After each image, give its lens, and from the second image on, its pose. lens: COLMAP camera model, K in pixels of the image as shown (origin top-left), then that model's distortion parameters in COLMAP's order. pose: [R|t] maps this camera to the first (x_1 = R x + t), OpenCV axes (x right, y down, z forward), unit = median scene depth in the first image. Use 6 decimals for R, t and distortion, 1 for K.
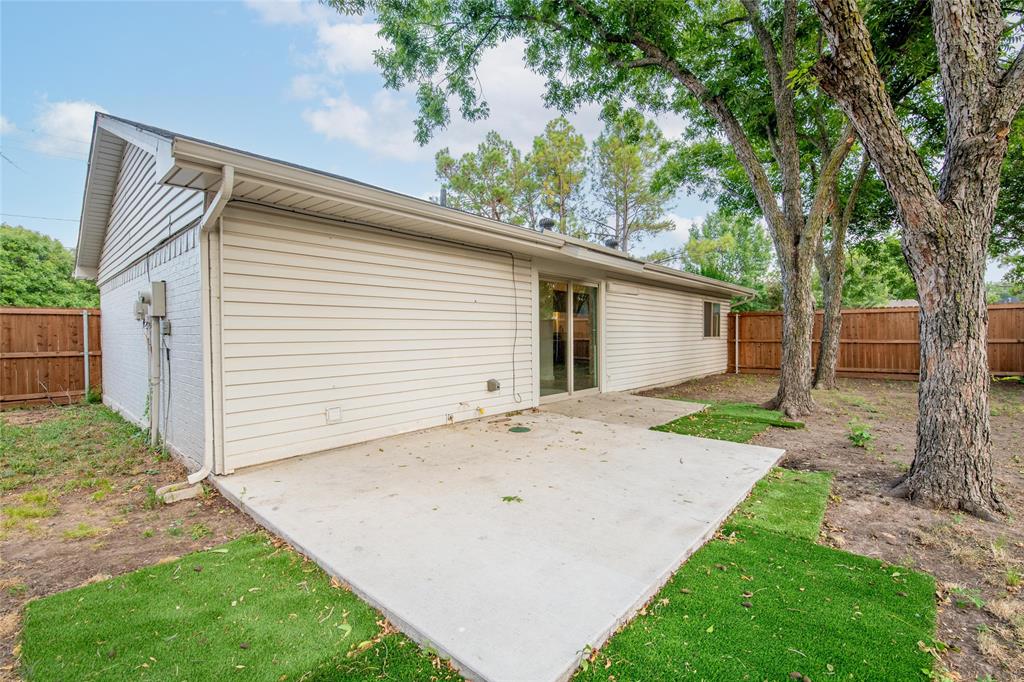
lens RADIAL K [[444.8, 0, 513.7], [0, 444.8, 338.6], [0, 0, 1]] dist [-0.002099, -0.010922]
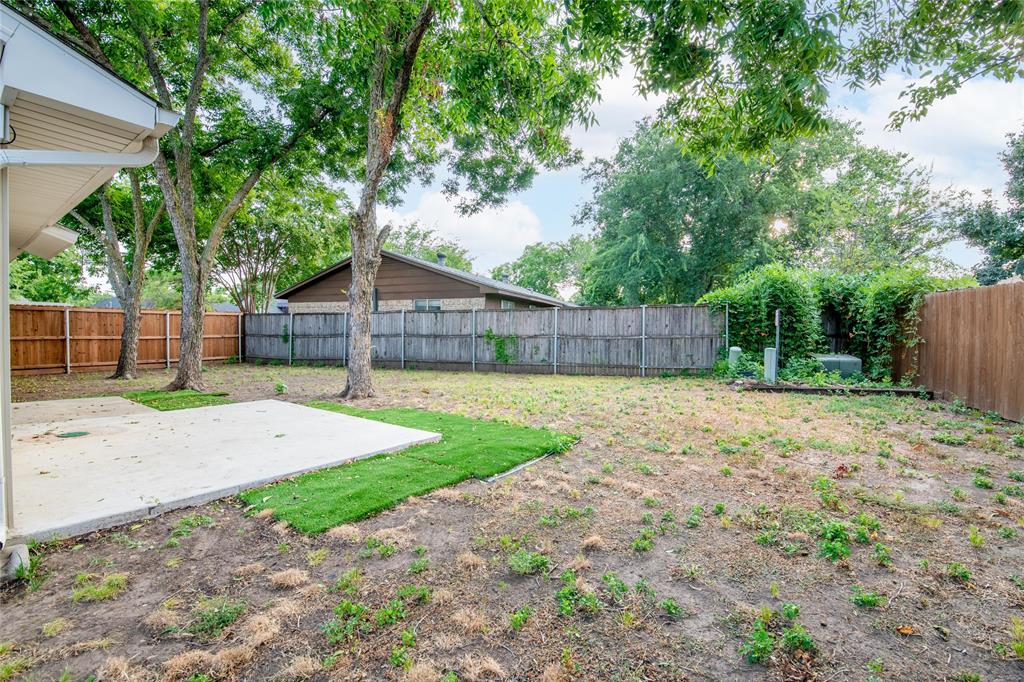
lens RADIAL K [[444.8, 0, 513.7], [0, 444.8, 338.6], [0, 0, 1]] dist [-0.002099, -0.010922]
pose [[-0.086927, -0.010478, 0.996160, -0.599658], [0.008041, 0.999905, 0.011219, 0.006223], [-0.996182, 0.008985, -0.086834, 0.124784]]
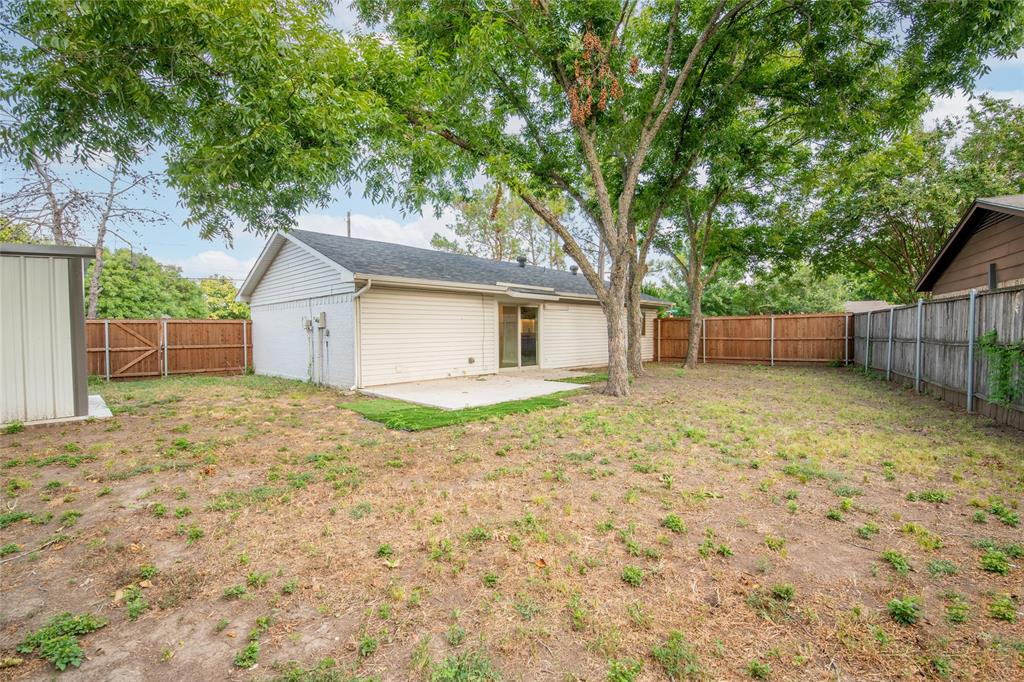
lens RADIAL K [[444.8, 0, 513.7], [0, 444.8, 338.6], [0, 0, 1]] dist [-0.002099, -0.010922]
pose [[0.998949, -0.000085, -0.045836, 0.168291], [0.000334, 0.999985, 0.005432, -0.002878], [0.045835, -0.005441, 0.998934, -0.708610]]
